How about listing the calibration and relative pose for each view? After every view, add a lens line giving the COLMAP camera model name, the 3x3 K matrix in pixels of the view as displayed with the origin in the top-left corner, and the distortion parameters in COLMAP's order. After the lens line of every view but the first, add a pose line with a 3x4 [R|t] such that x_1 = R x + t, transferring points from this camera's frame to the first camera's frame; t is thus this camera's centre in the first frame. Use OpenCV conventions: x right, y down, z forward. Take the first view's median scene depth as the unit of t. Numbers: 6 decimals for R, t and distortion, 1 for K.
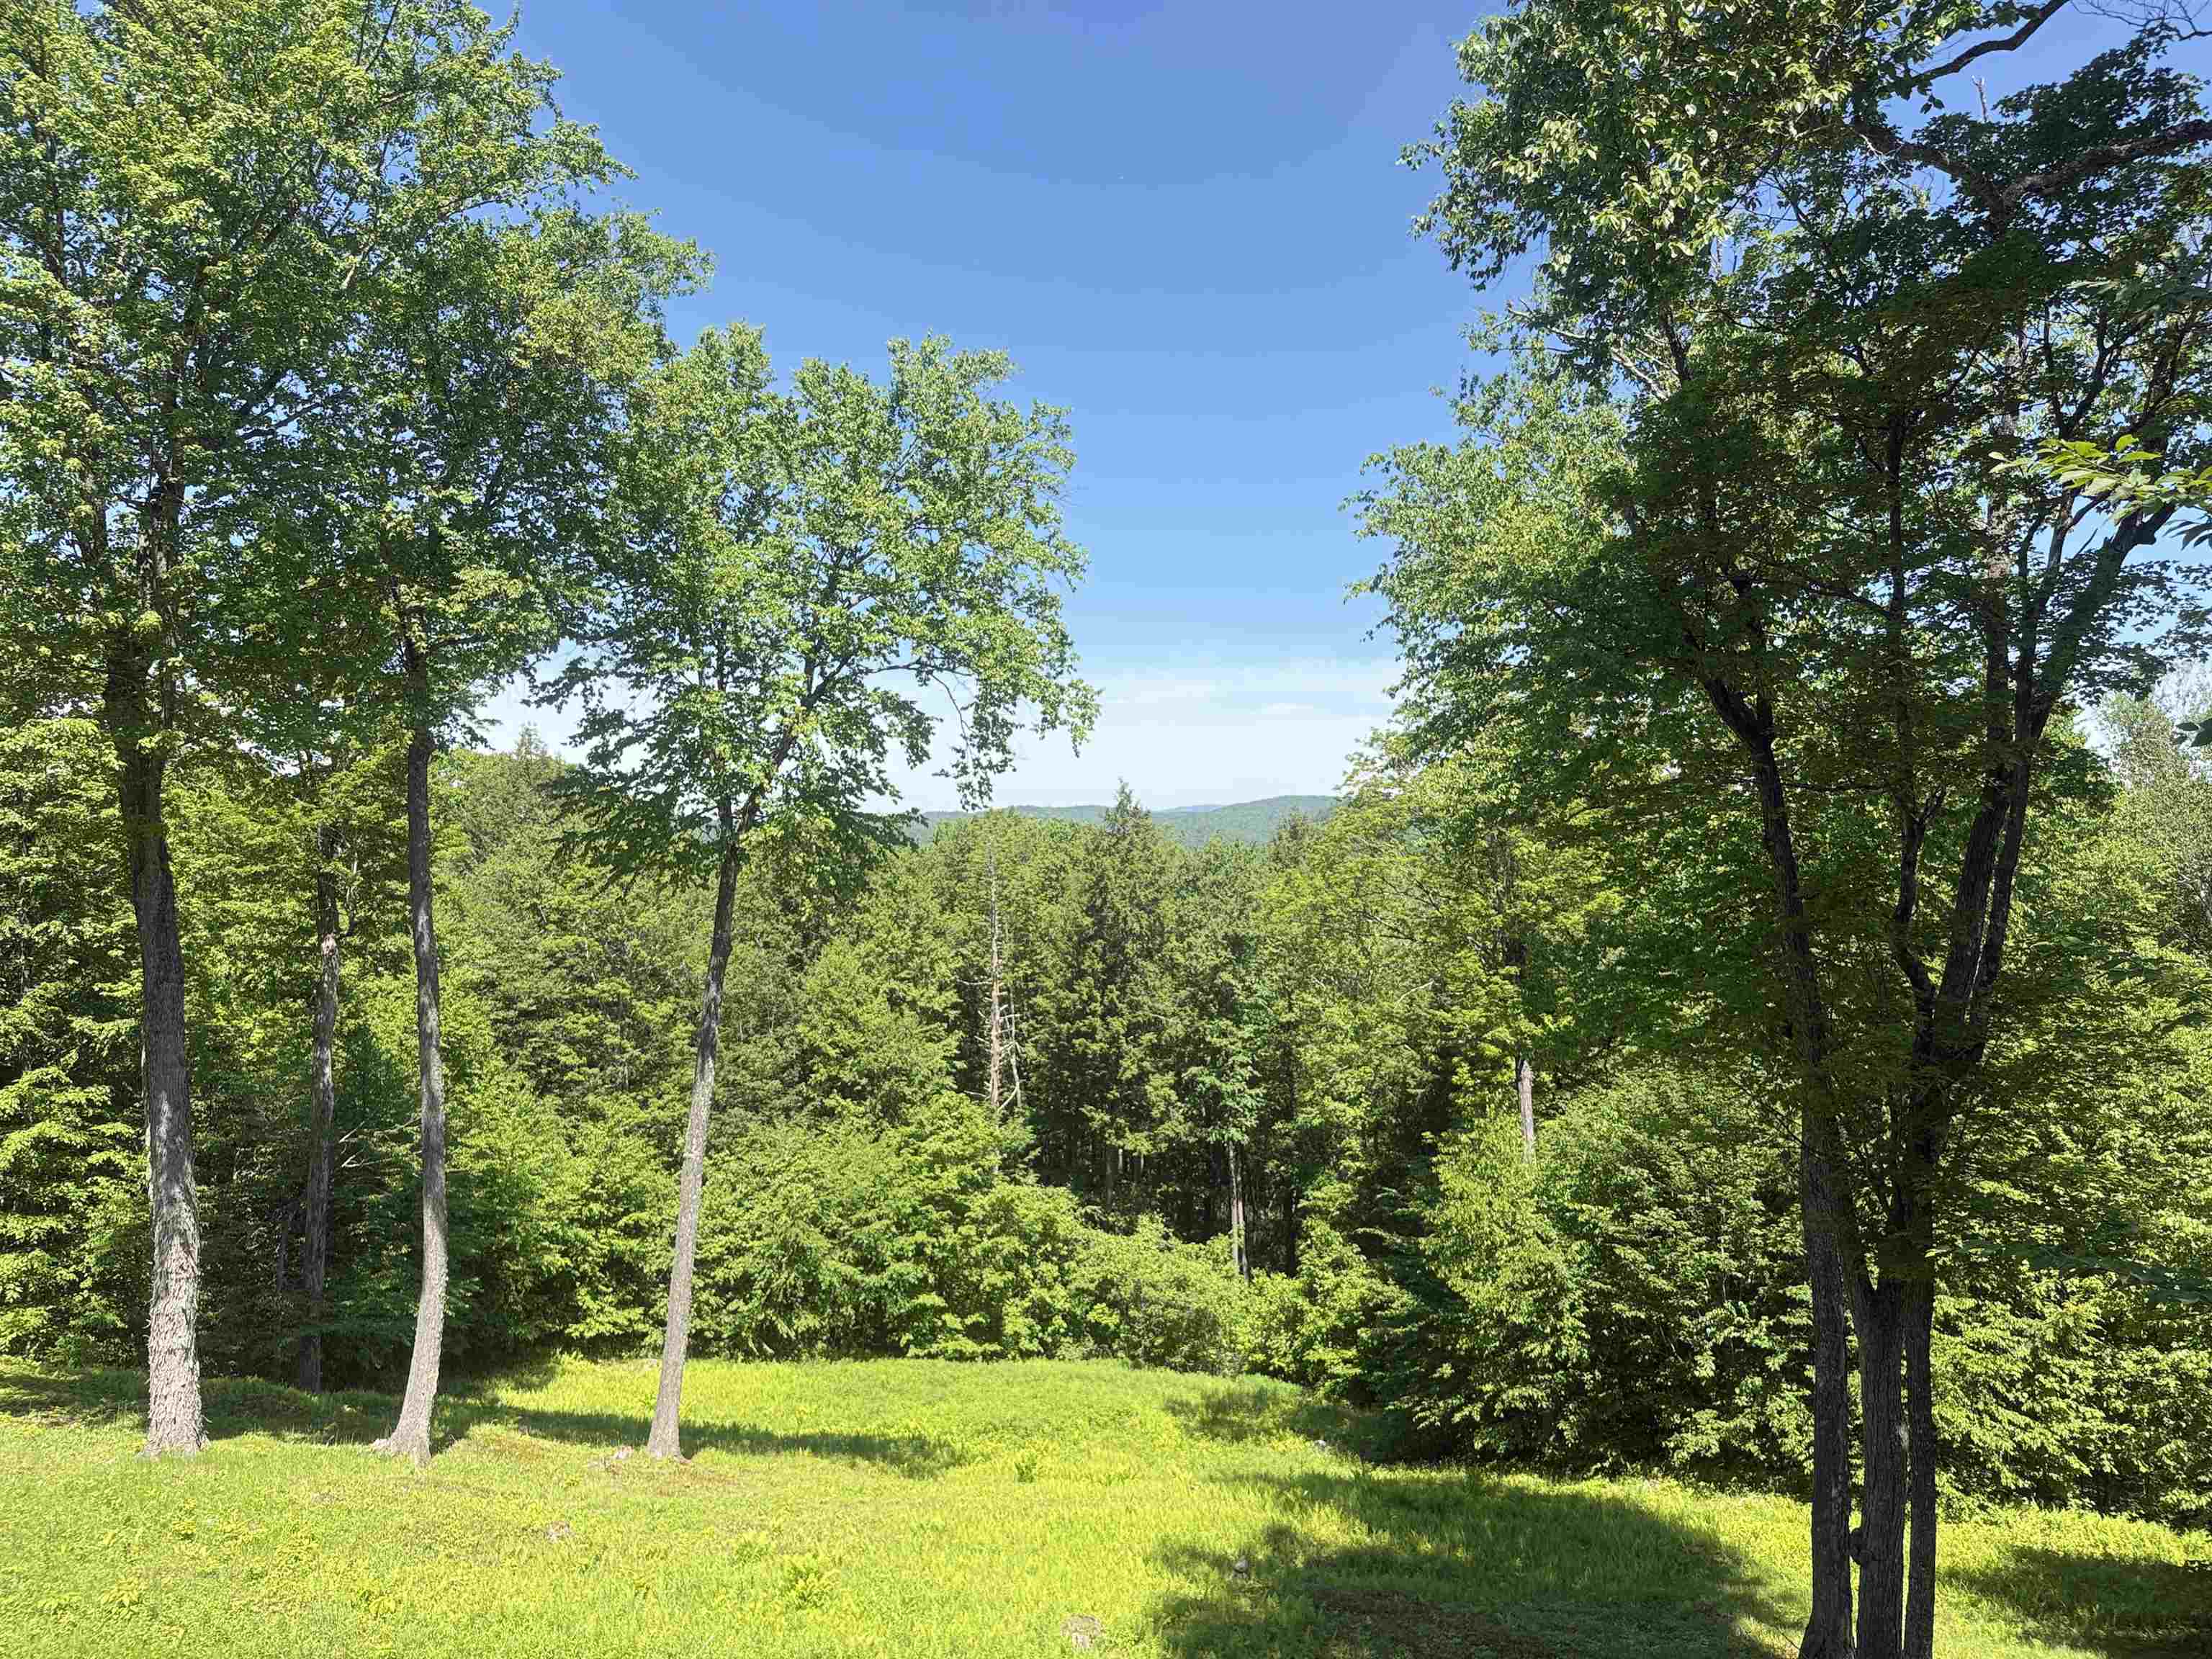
lens RADIAL K [[1545.8, 0, 1108.5], [0, 1545.8, 818.3], [0, 0, 1]] dist [0.045880, -0.034542]
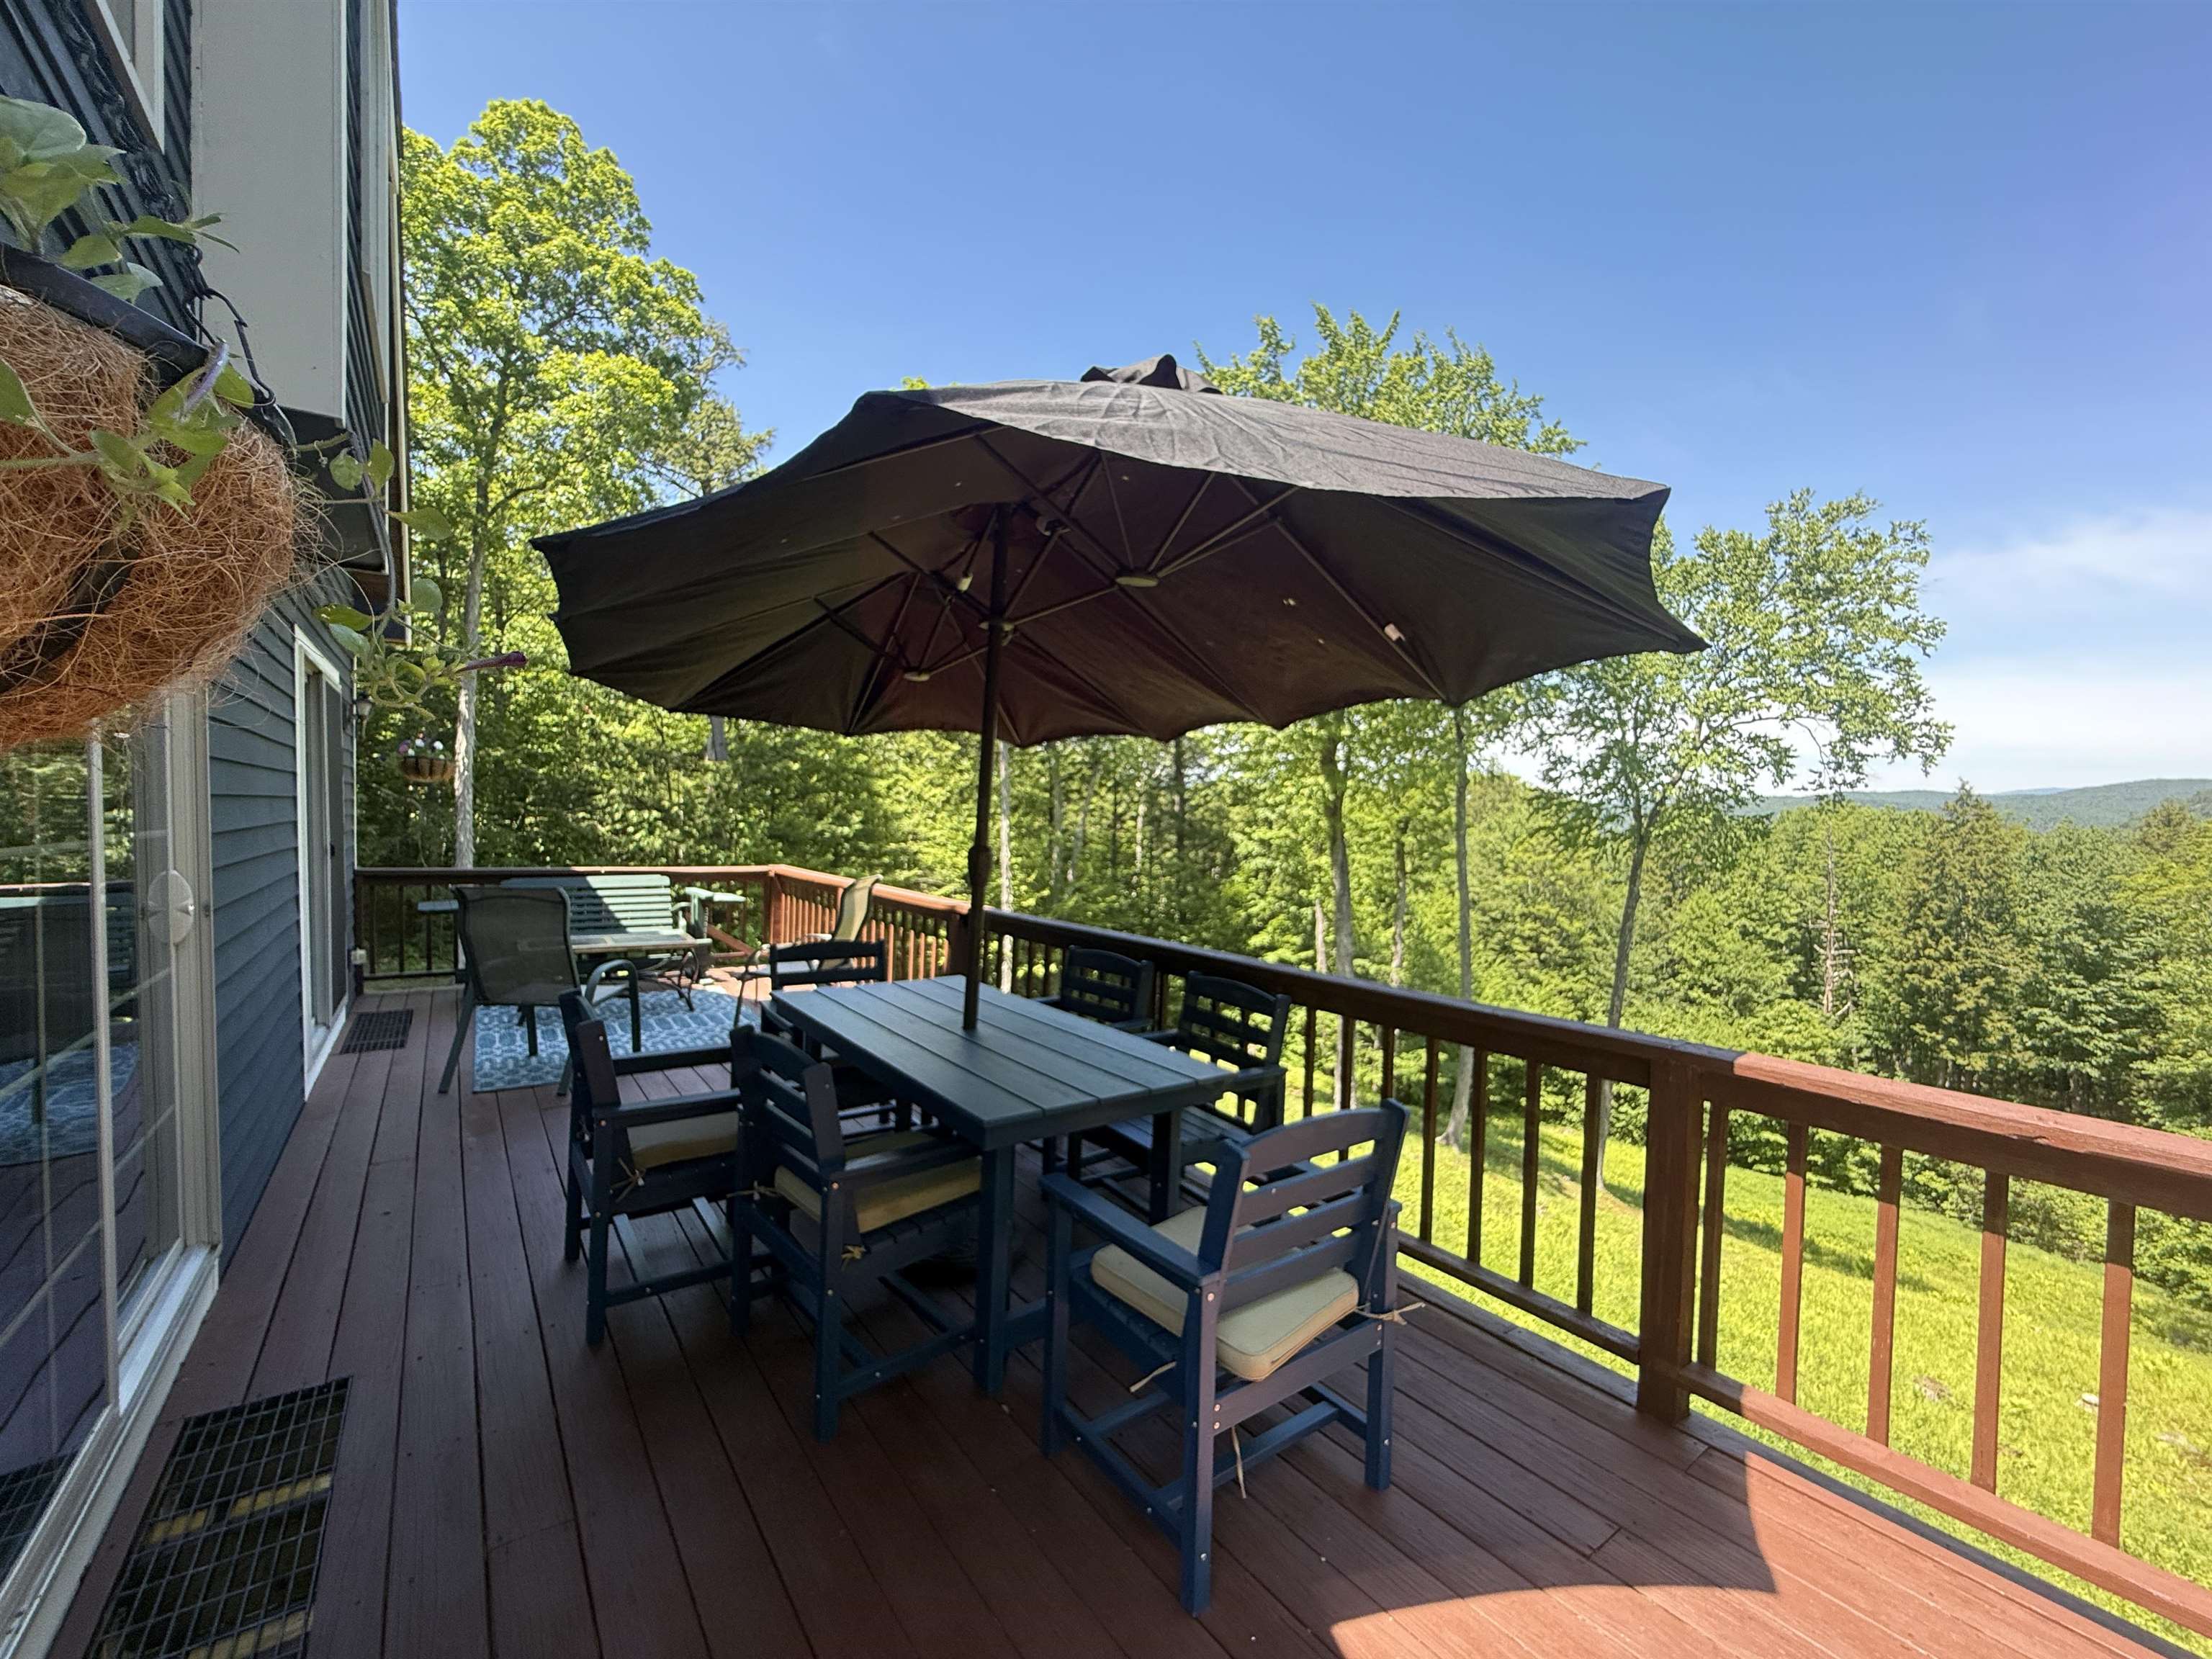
lens RADIAL K [[884.3, 0, 1108.0], [0, 884.3, 837.5], [0, 0, 1]] dist [0.000864, 0.000196]
pose [[0.728840, 0.024557, -0.684244, -0.006493], [0.002808, 0.999241, 0.038853, -0.009469], [0.684679, -0.030239, 0.728217, -0.038329]]
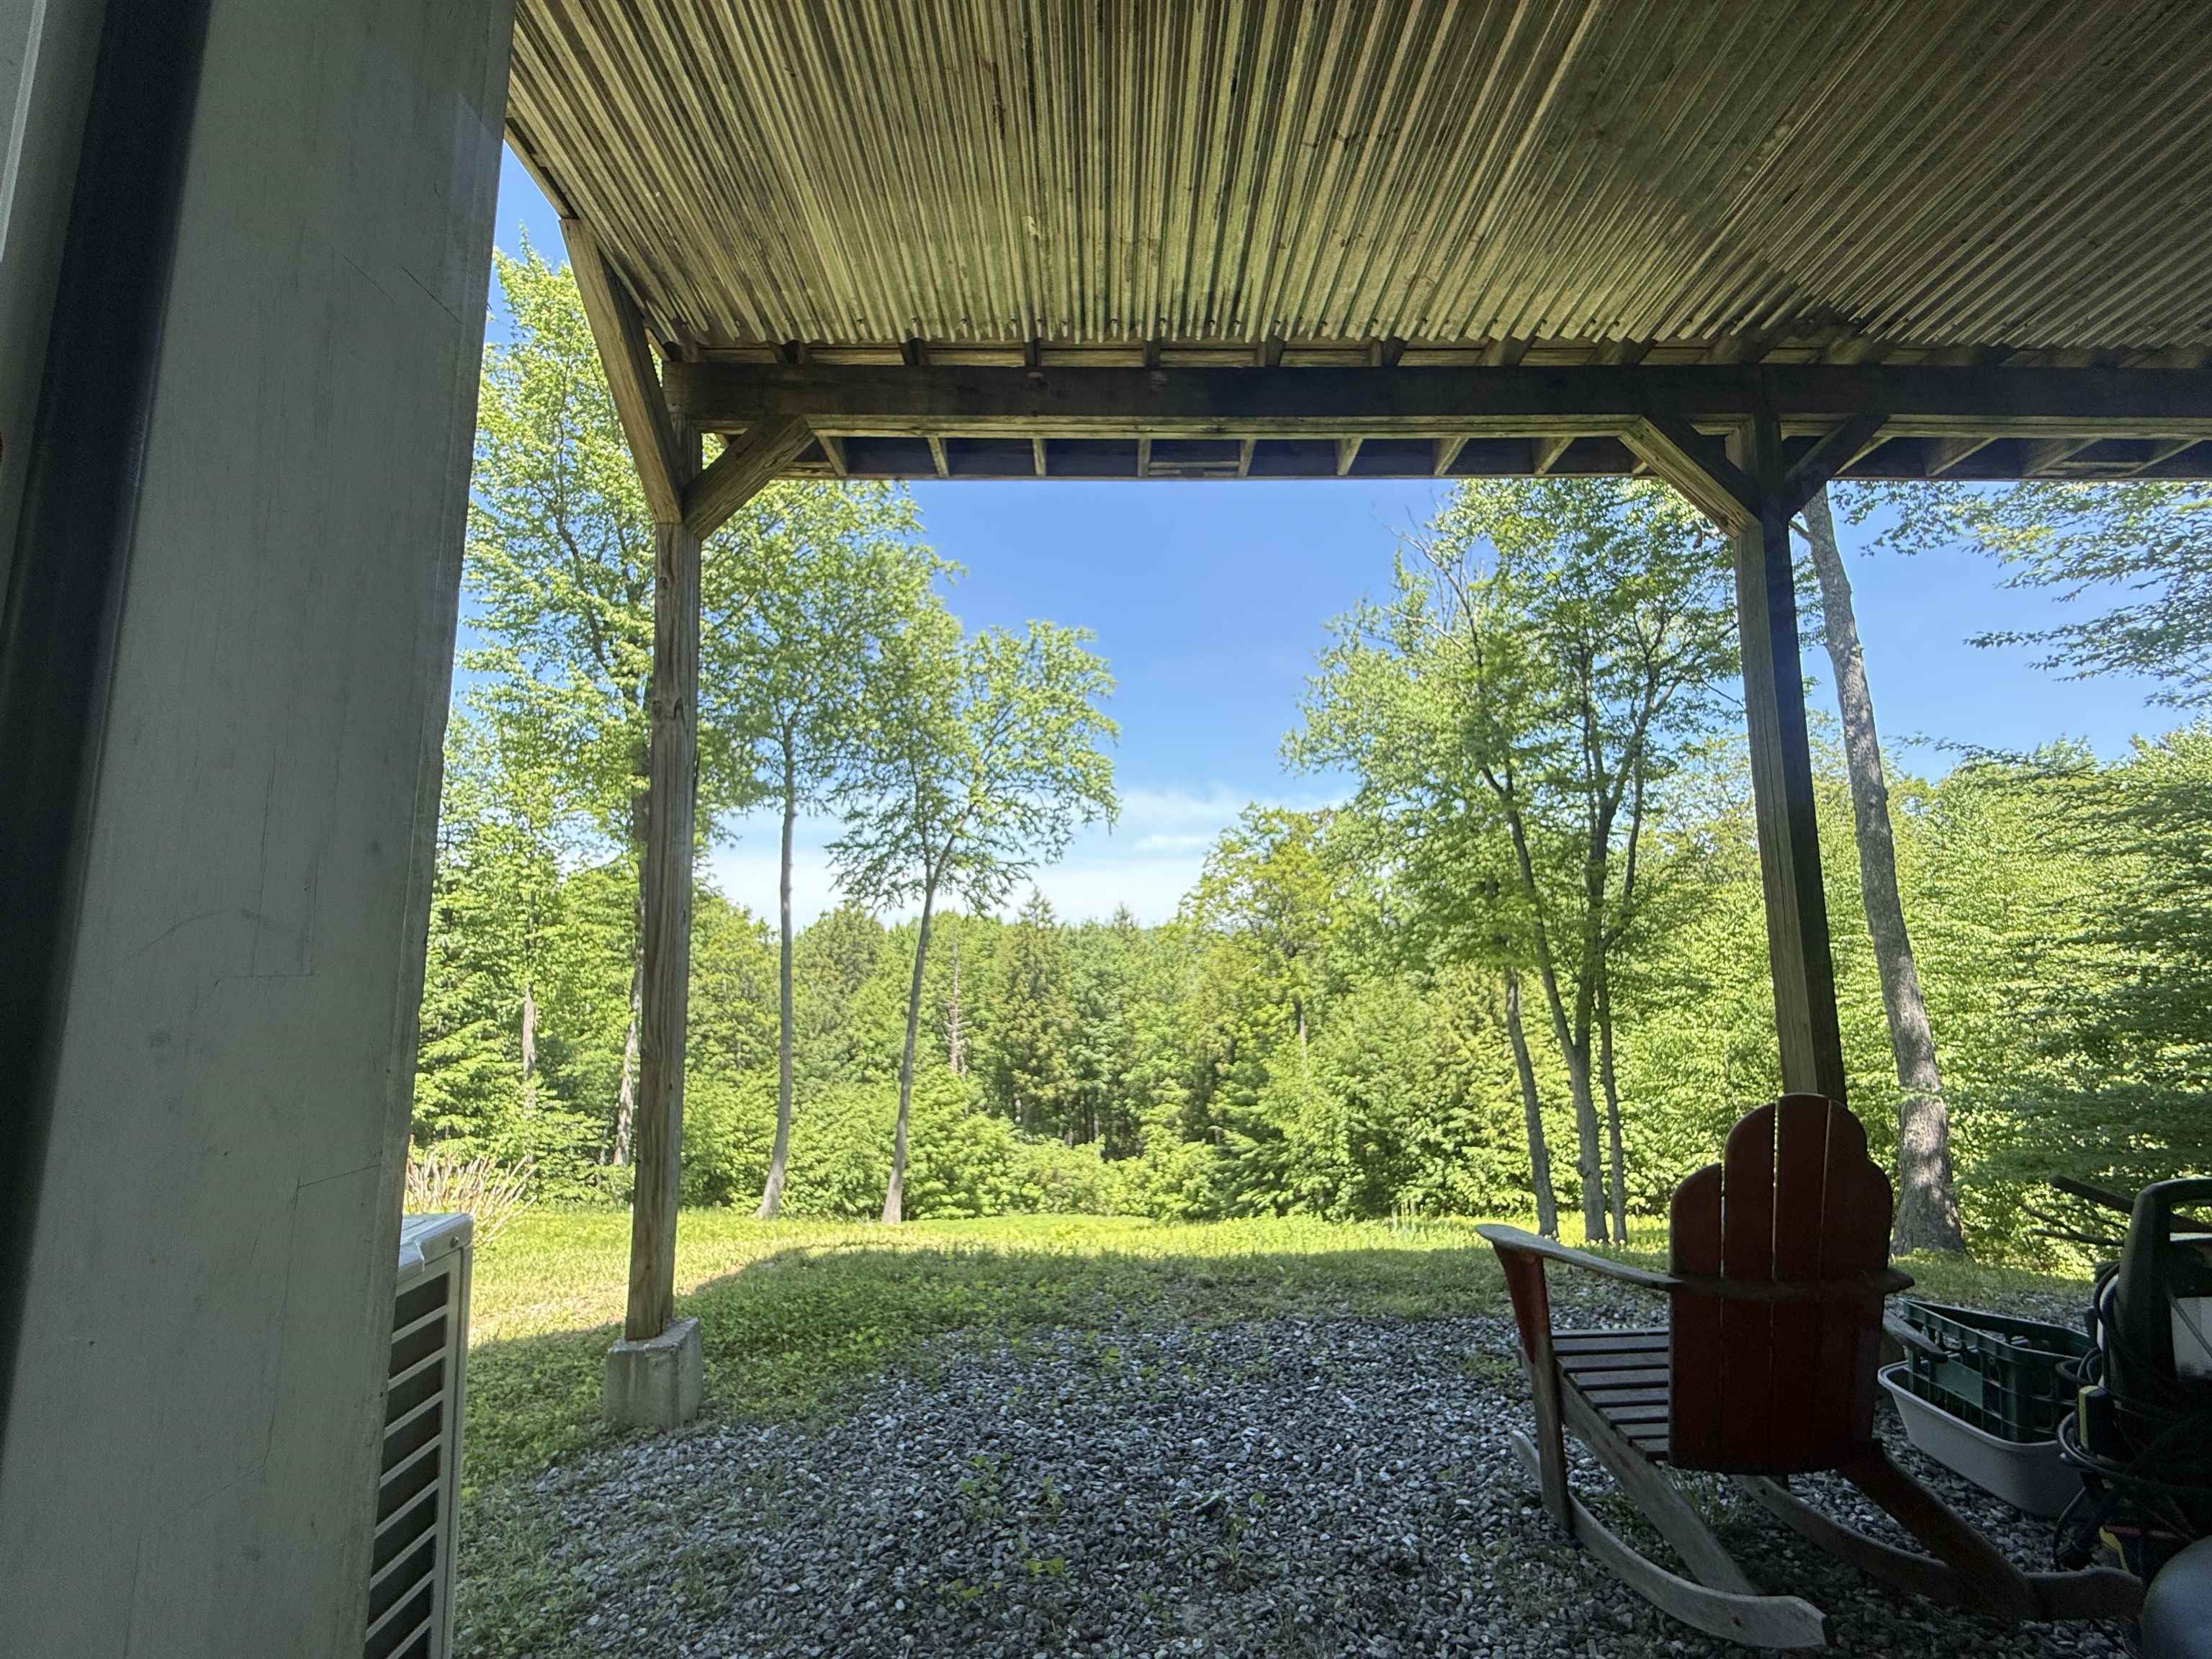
lens RADIAL K [[884.3, 0, 1110.2], [0, 884.3, 831.8], [0, 0, 1]] dist [0.000864, 0.000196]
pose [[0.981349, 0.012660, 0.191818, -0.120948], [0.011353, 0.992271, -0.123570, 0.047470], [-0.191900, 0.123443, 0.973620, -0.035689]]
